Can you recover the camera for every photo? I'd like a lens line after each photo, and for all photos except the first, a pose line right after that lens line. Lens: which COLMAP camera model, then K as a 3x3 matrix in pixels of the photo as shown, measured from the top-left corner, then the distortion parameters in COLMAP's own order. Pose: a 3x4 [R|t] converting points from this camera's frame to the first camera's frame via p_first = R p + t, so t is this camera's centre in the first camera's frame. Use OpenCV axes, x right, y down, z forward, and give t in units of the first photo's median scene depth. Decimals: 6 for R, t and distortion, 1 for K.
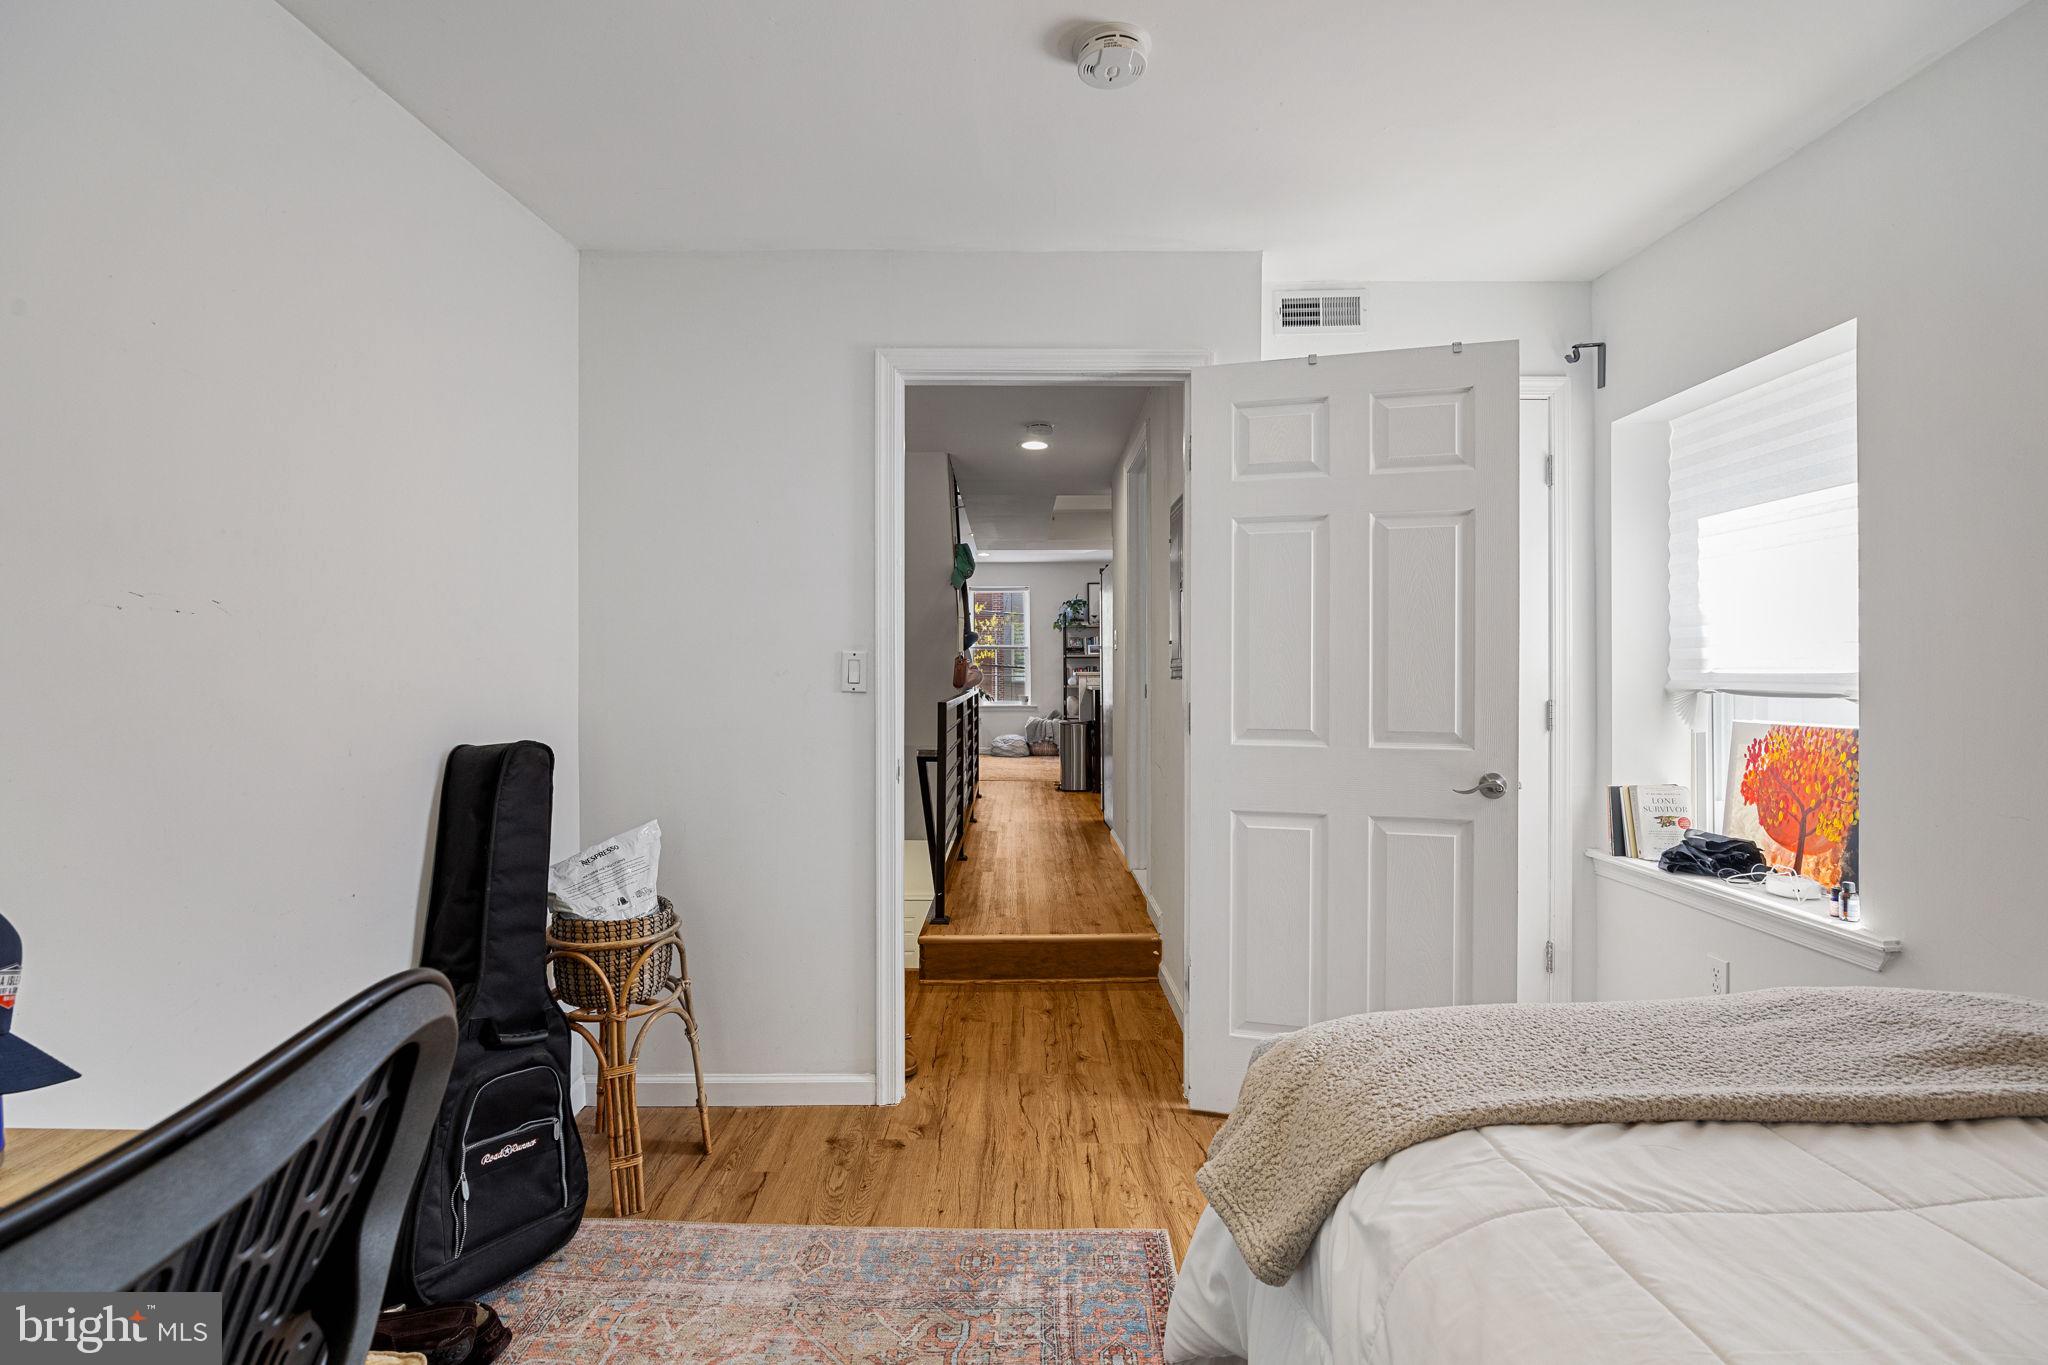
lens RADIAL K [[822.8, 0, 1024.0], [0, 822.8, 682.5], [0, 0, 1]] dist [-0.002453, -0.000268]
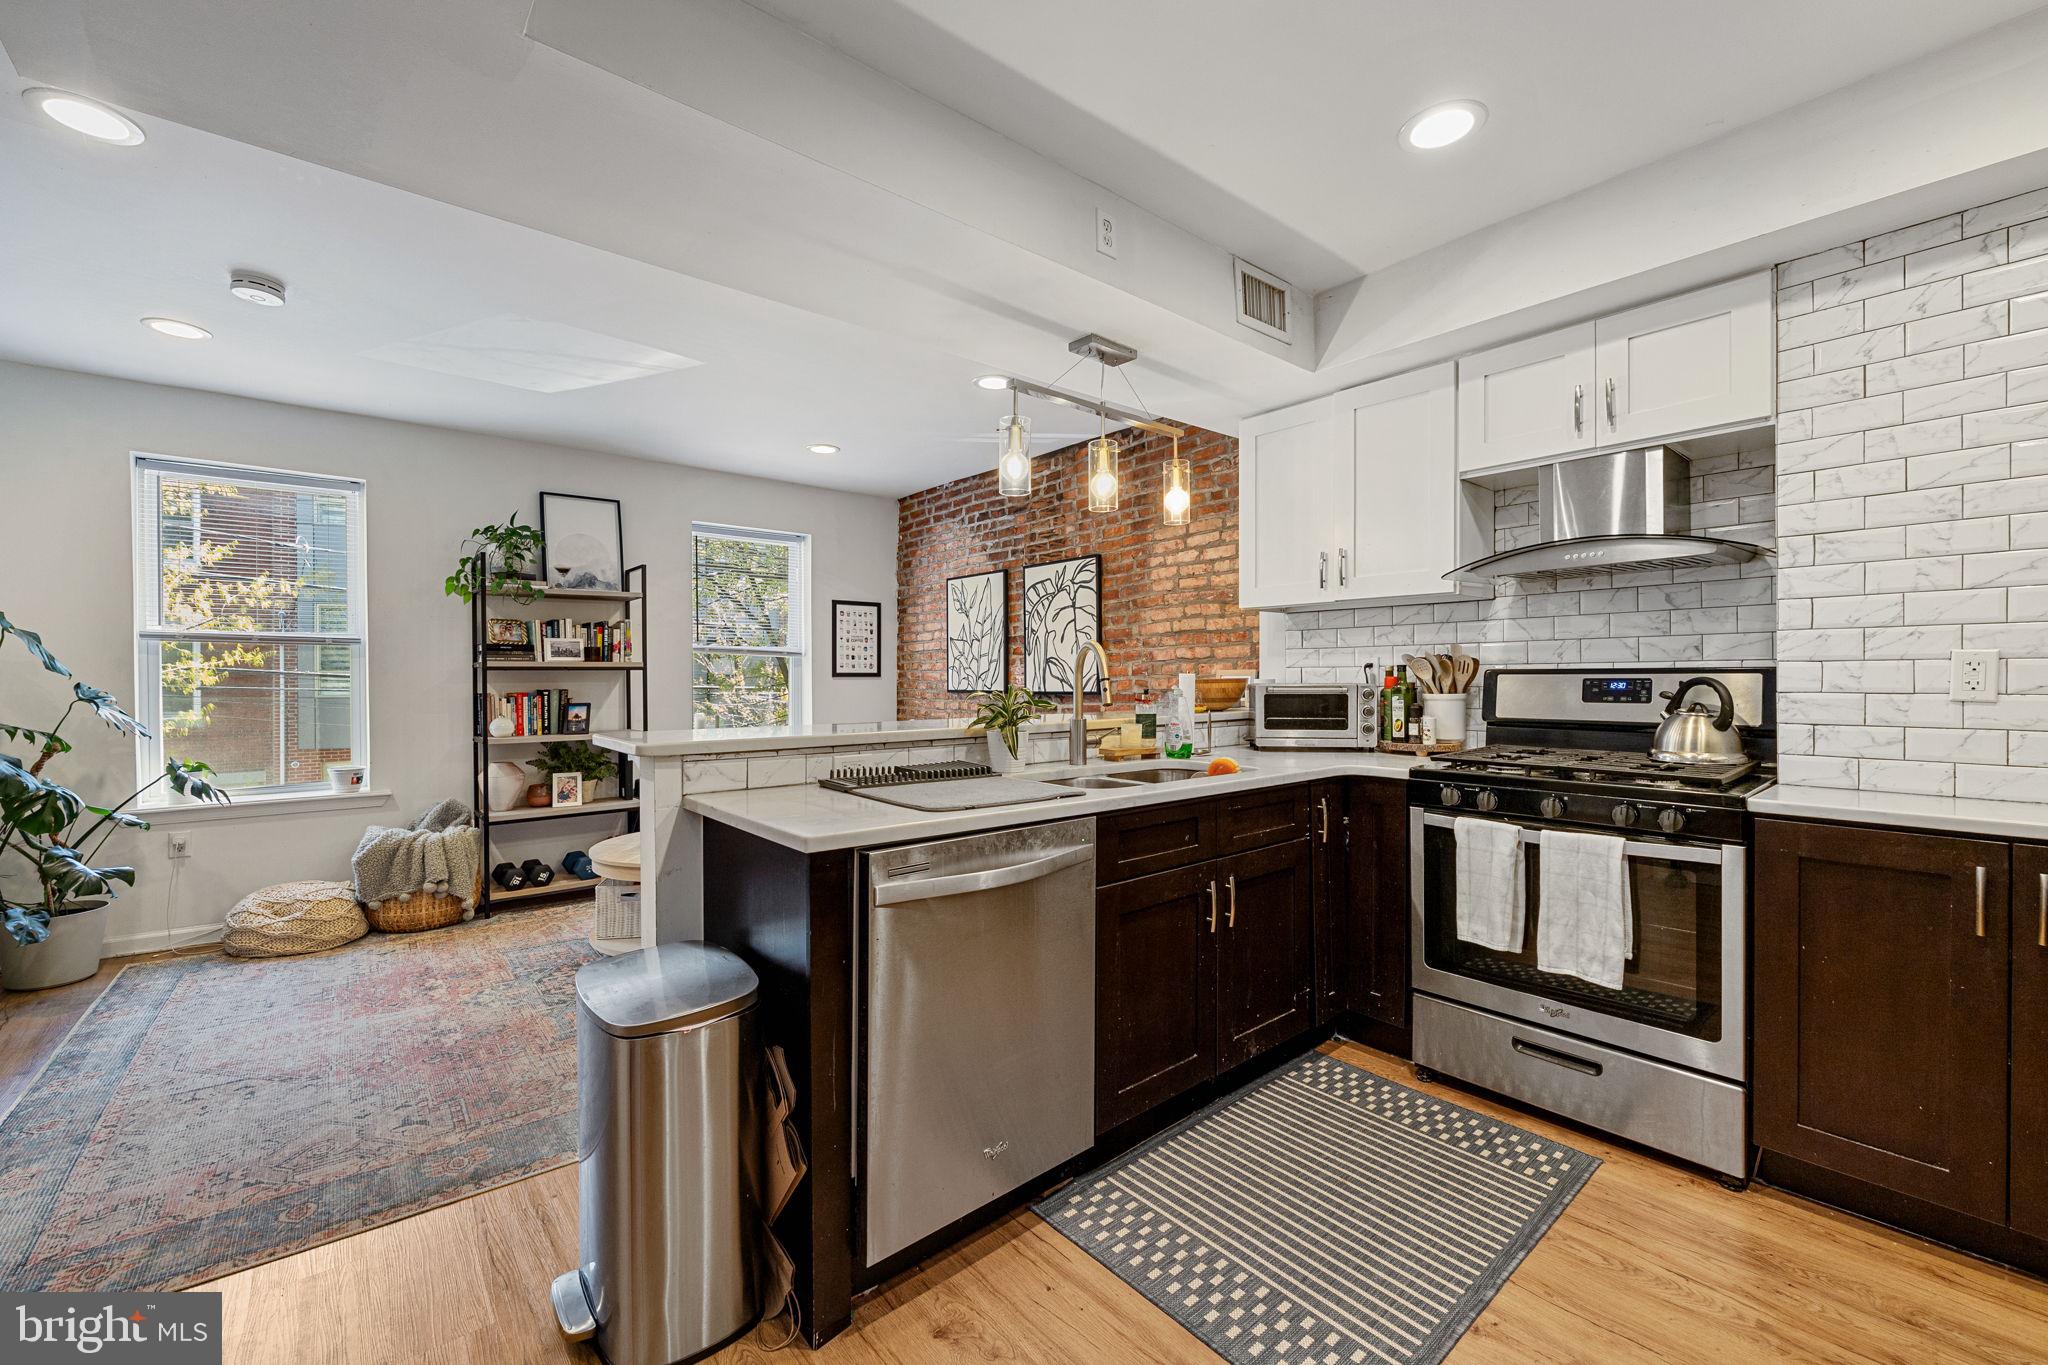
lens RADIAL K [[822.8, 0, 1024.0], [0, 822.8, 682.5], [0, 0, 1]] dist [-0.002453, -0.000268]
pose [[0.774756, -0.004615, 0.632243, 0.002245], [0.005888, 0.999983, 0.000084, -0.021868], [-0.632232, 0.003657, 0.774770, 0.524757]]
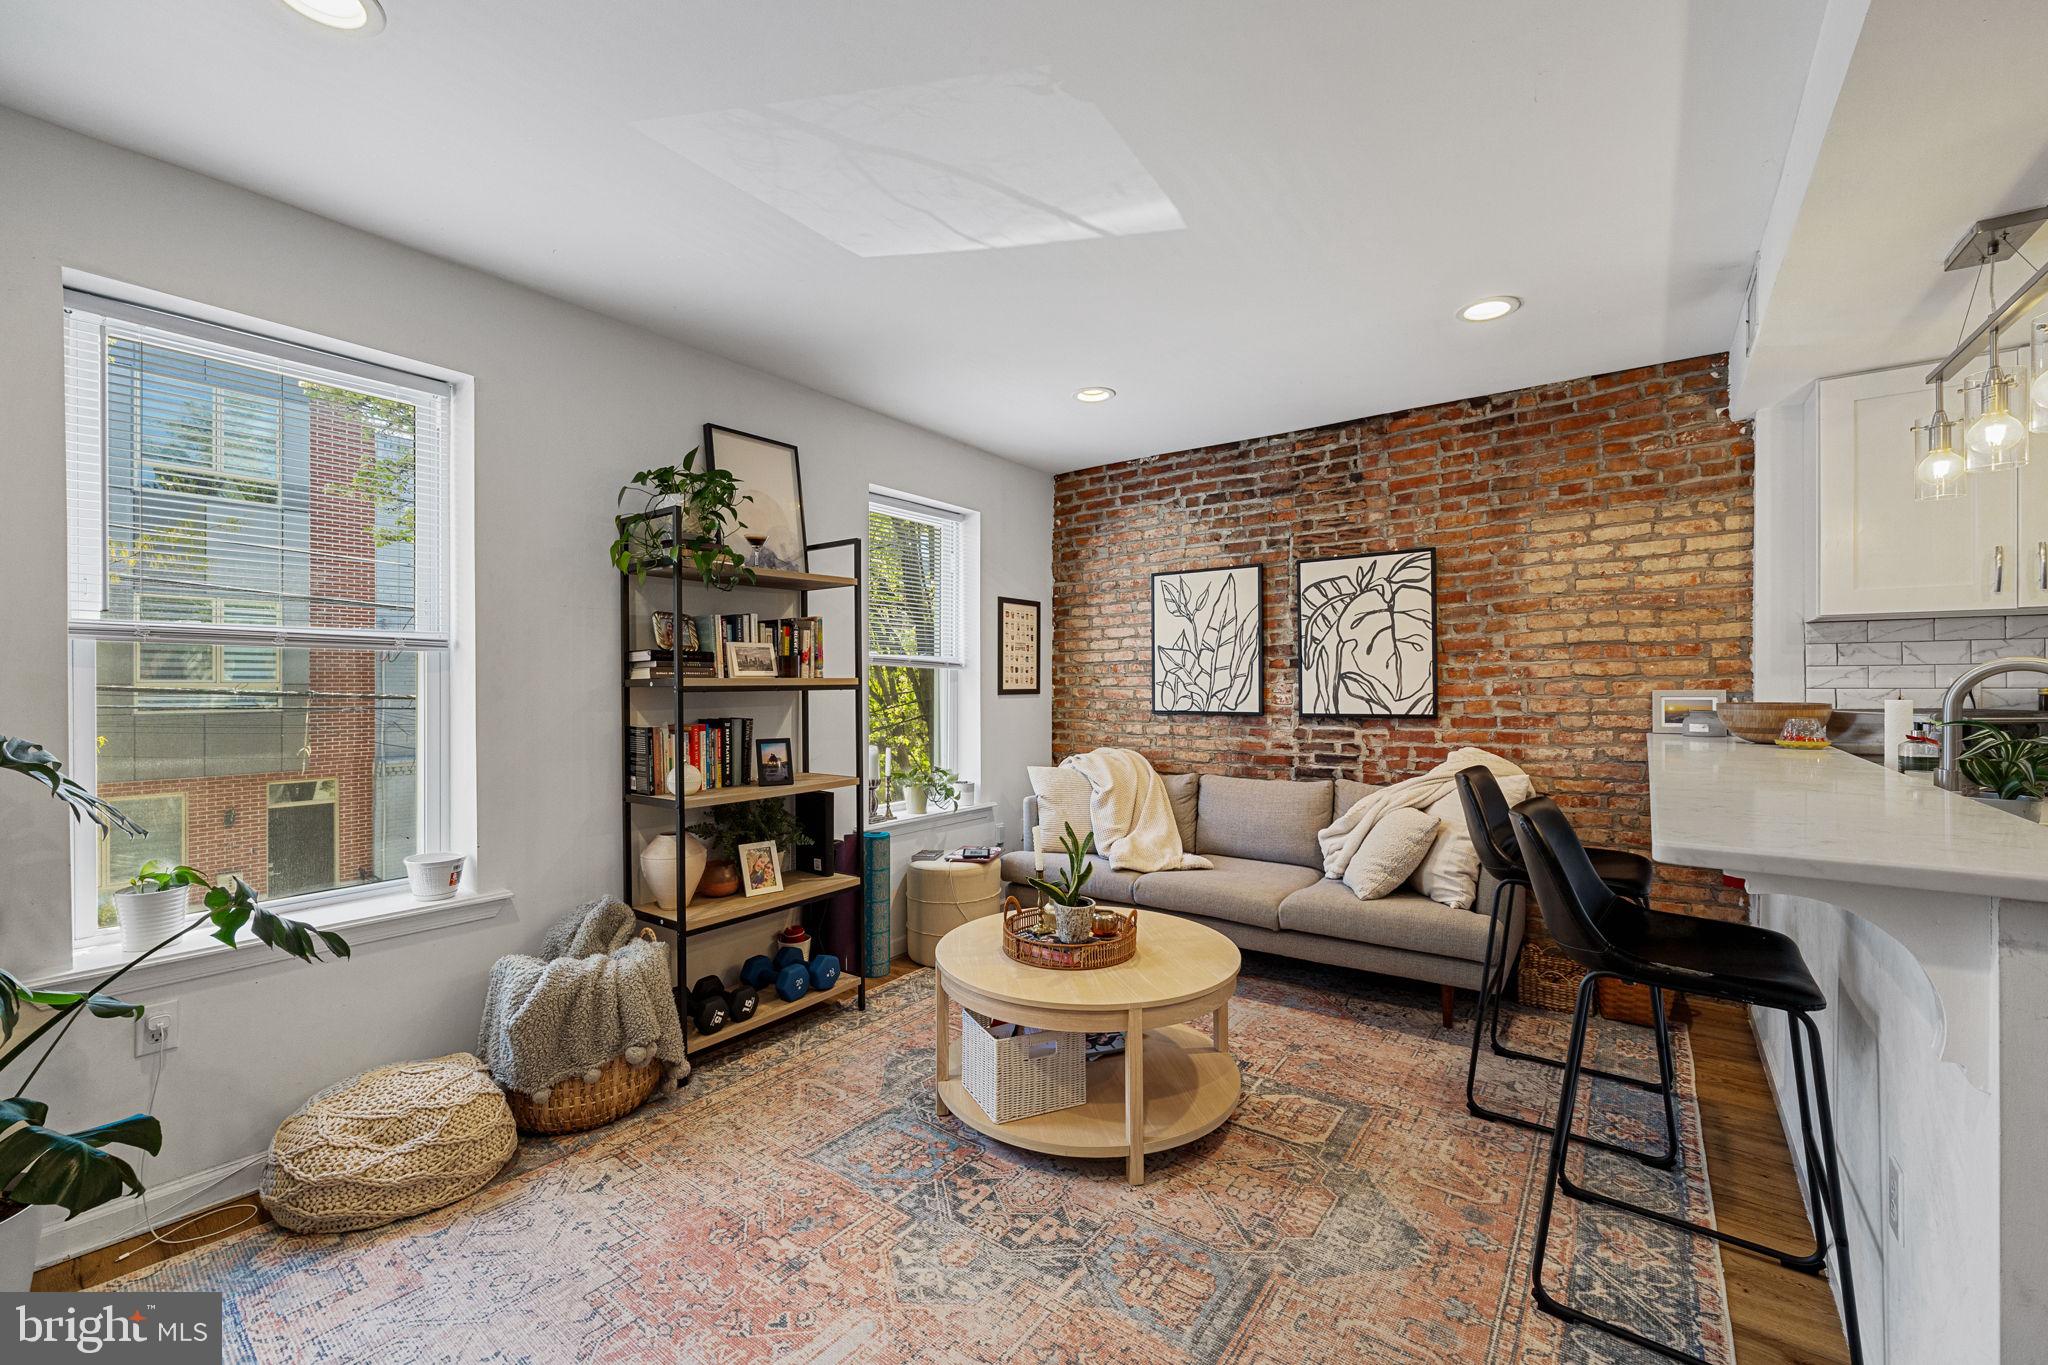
lens RADIAL K [[822.8, 0, 1024.0], [0, 822.8, 682.5], [0, 0, 1]] dist [-0.002453, -0.000268]
pose [[0.611376, 0.001234, 0.791340, -0.081802], [0.008207, 0.999935, -0.007900, -0.029182], [-0.791298, 0.011325, 0.611326, 0.754783]]
